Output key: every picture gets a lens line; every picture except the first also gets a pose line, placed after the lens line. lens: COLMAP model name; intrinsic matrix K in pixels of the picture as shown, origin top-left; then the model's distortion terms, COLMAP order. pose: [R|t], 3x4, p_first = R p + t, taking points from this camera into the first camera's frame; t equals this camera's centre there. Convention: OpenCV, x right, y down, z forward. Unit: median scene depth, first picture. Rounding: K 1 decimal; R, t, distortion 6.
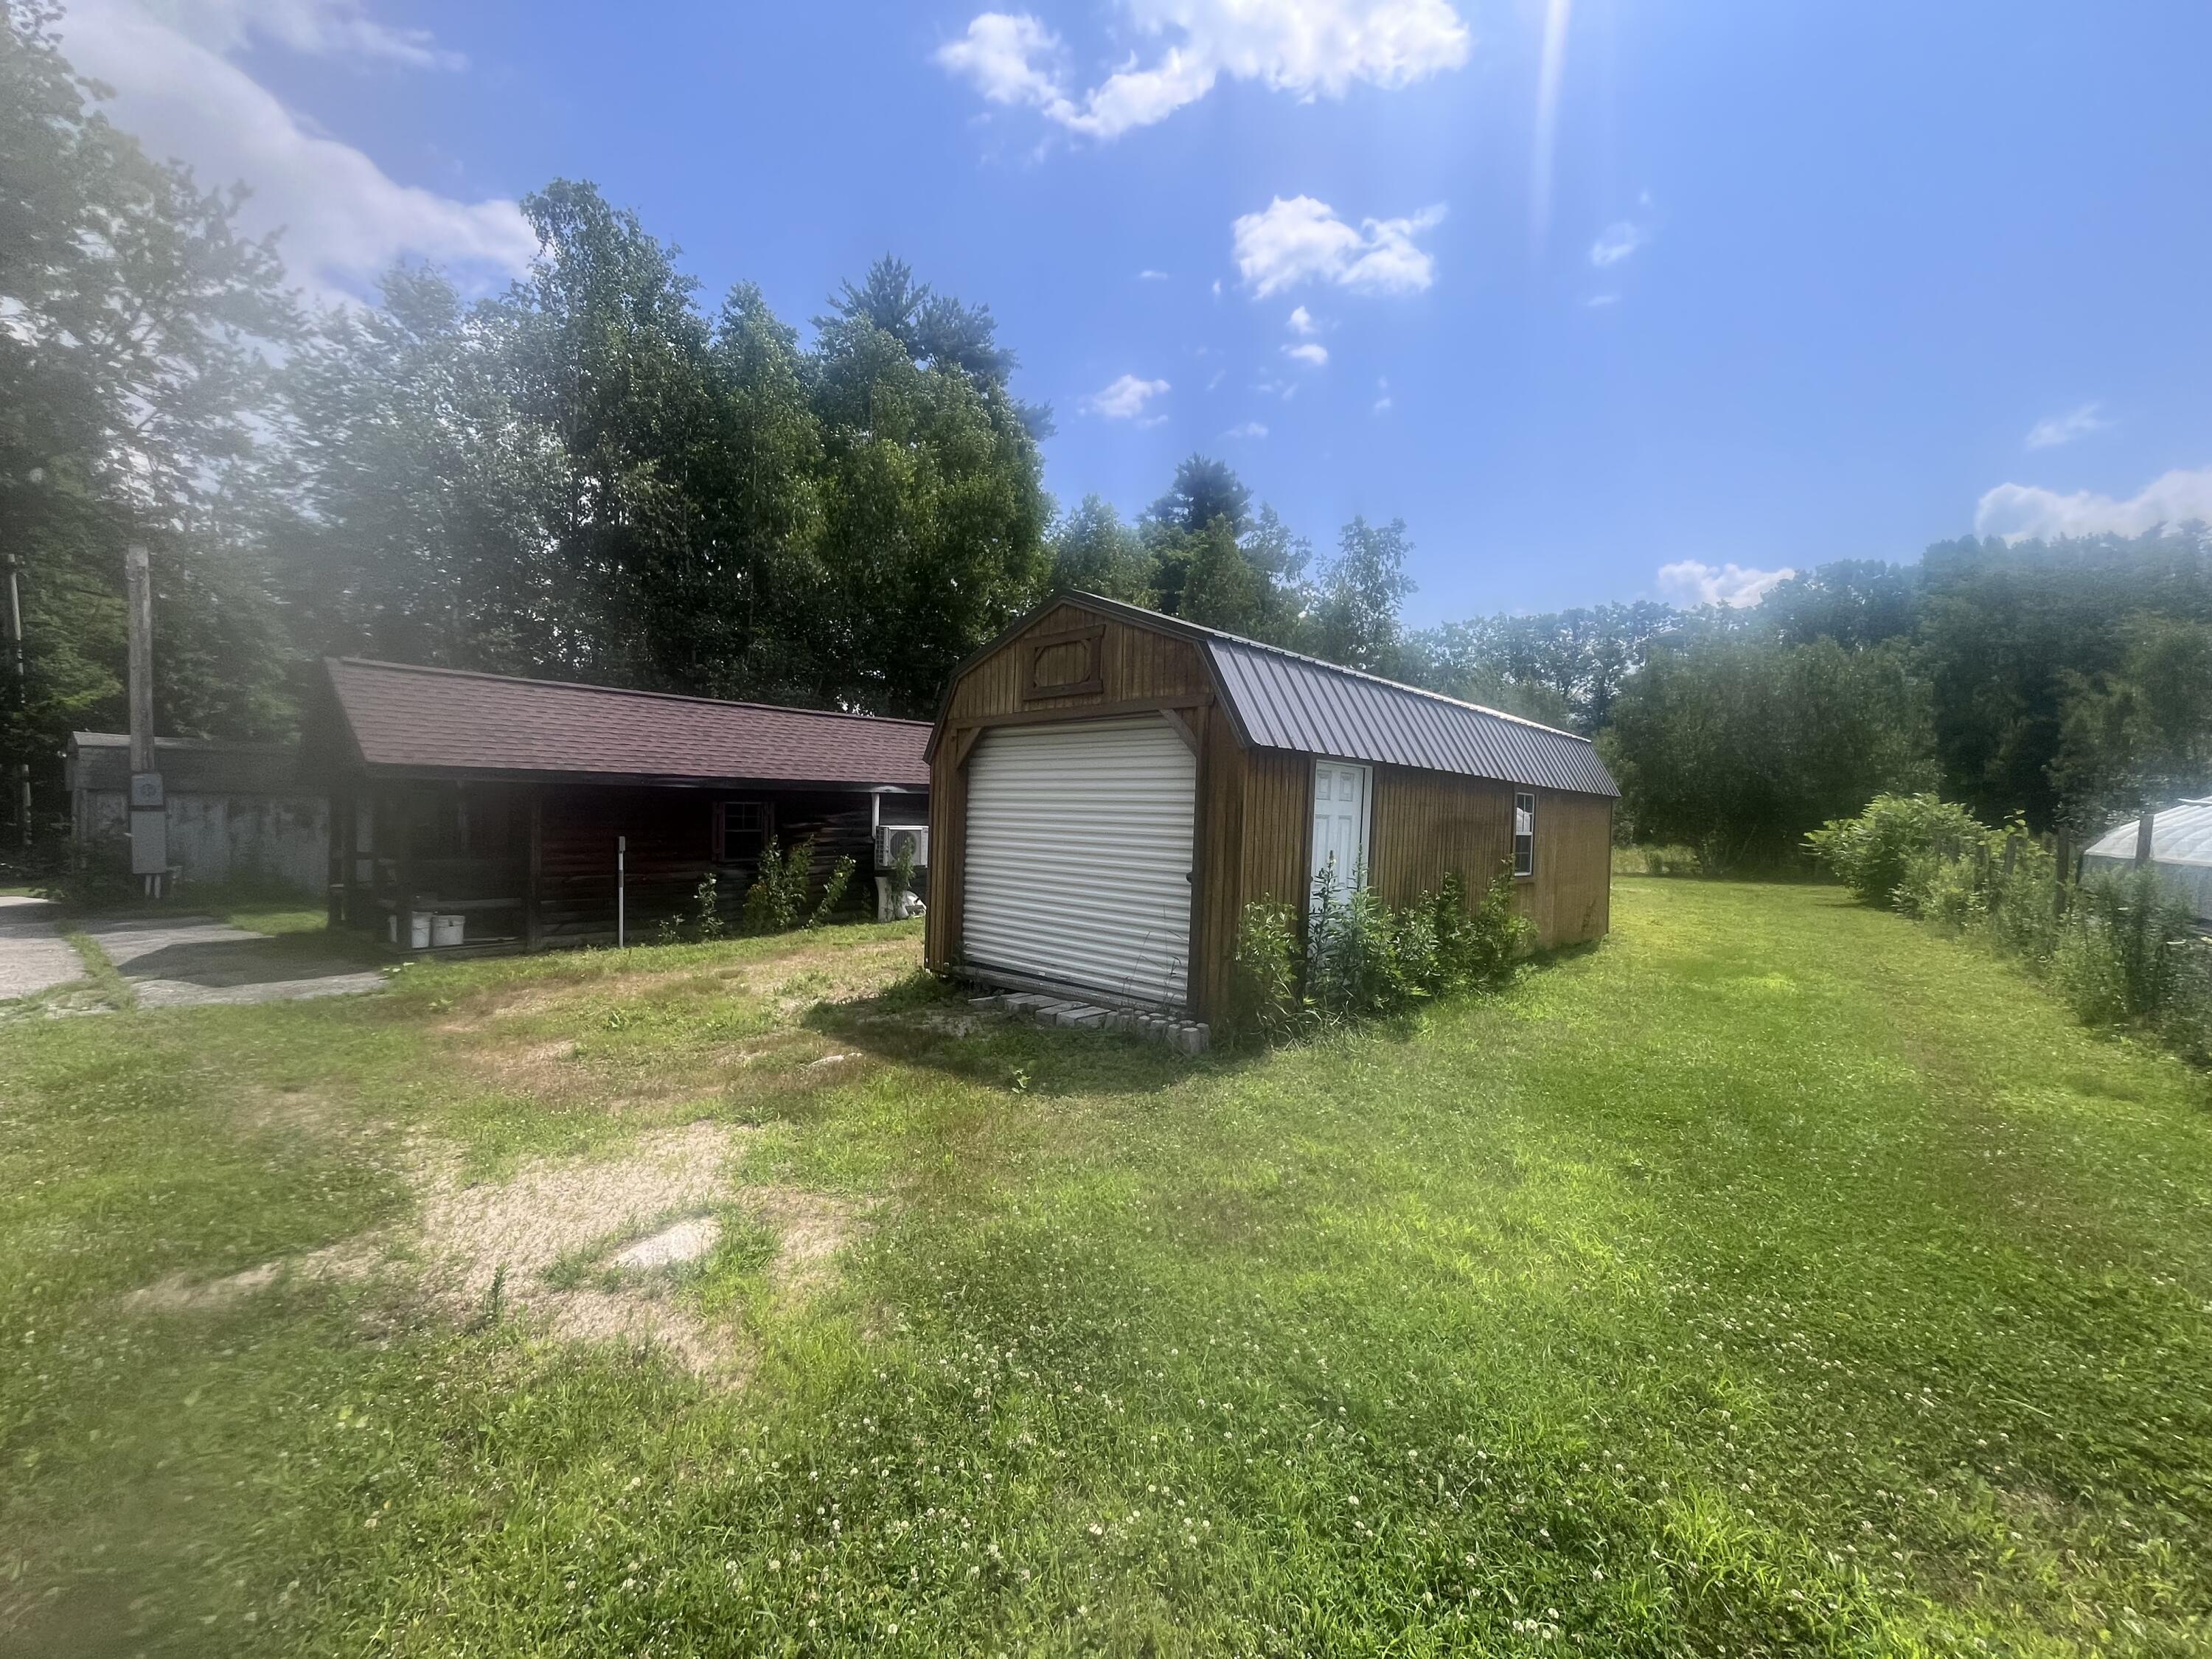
lens RADIAL K [[899.9, 0, 1095.4], [0, 899.9, 810.4], [0, 0, 1]] dist [0.000414, 0.000069]
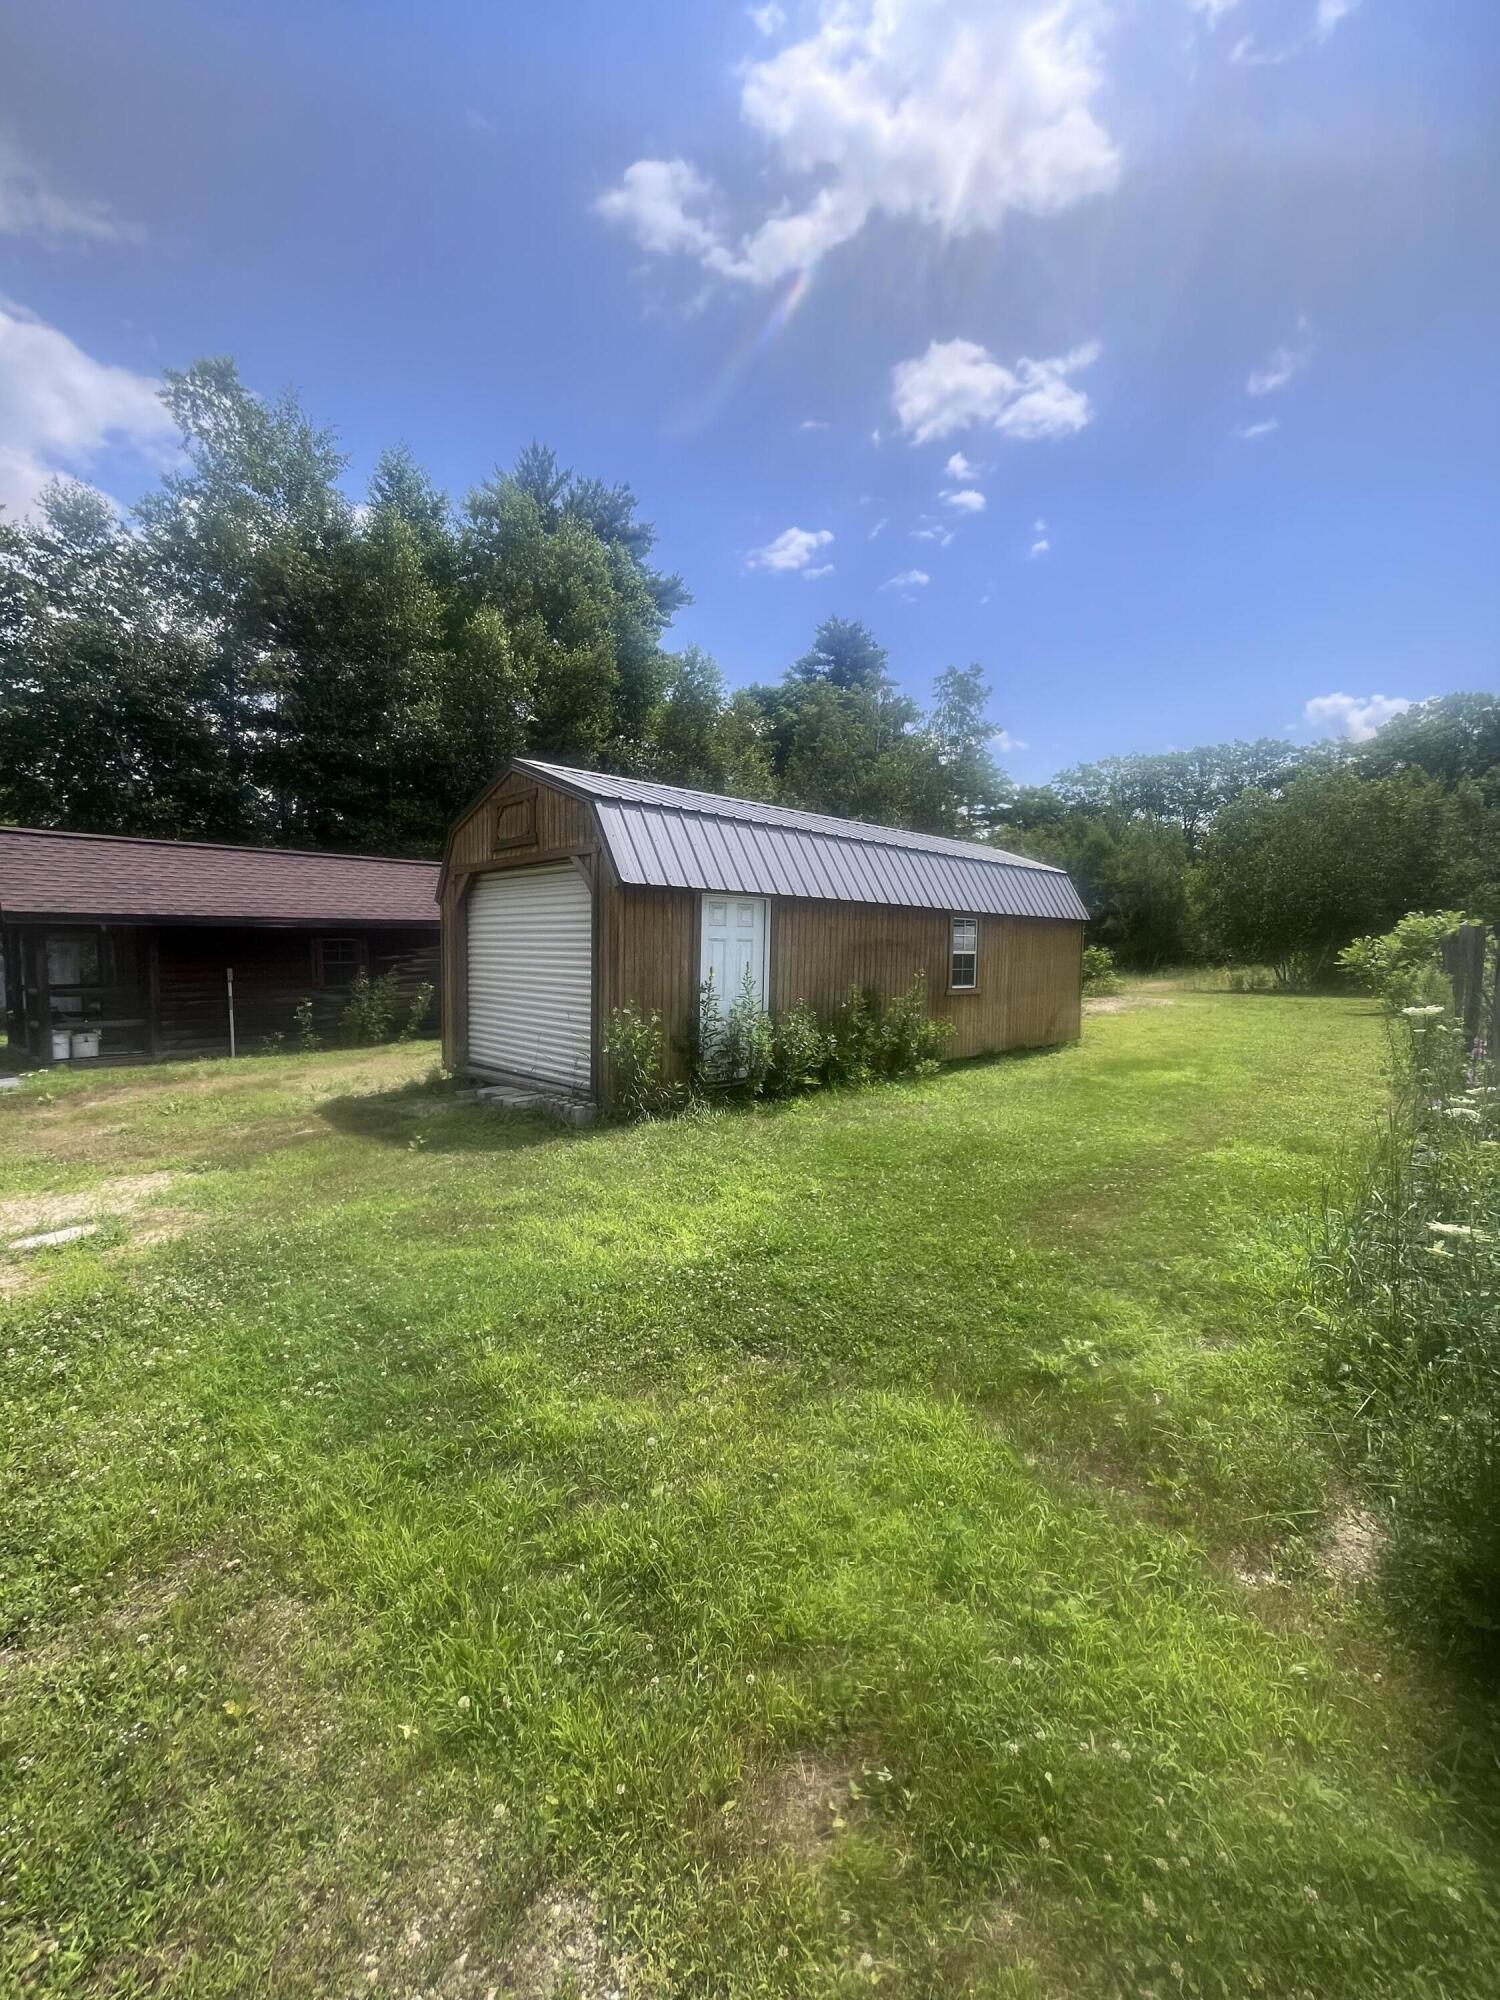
lens RADIAL K [[813.6, 0, 762.0], [0, 813.6, 1028.5], [0, 0, 1]] dist [0.000414, 0.000069]
pose [[0.999314, -0.013139, -0.034629, 0.210389], [0.016630, 0.994589, 0.102548, 0.007956], [0.033094, -0.103054, 0.994125, -0.071615]]
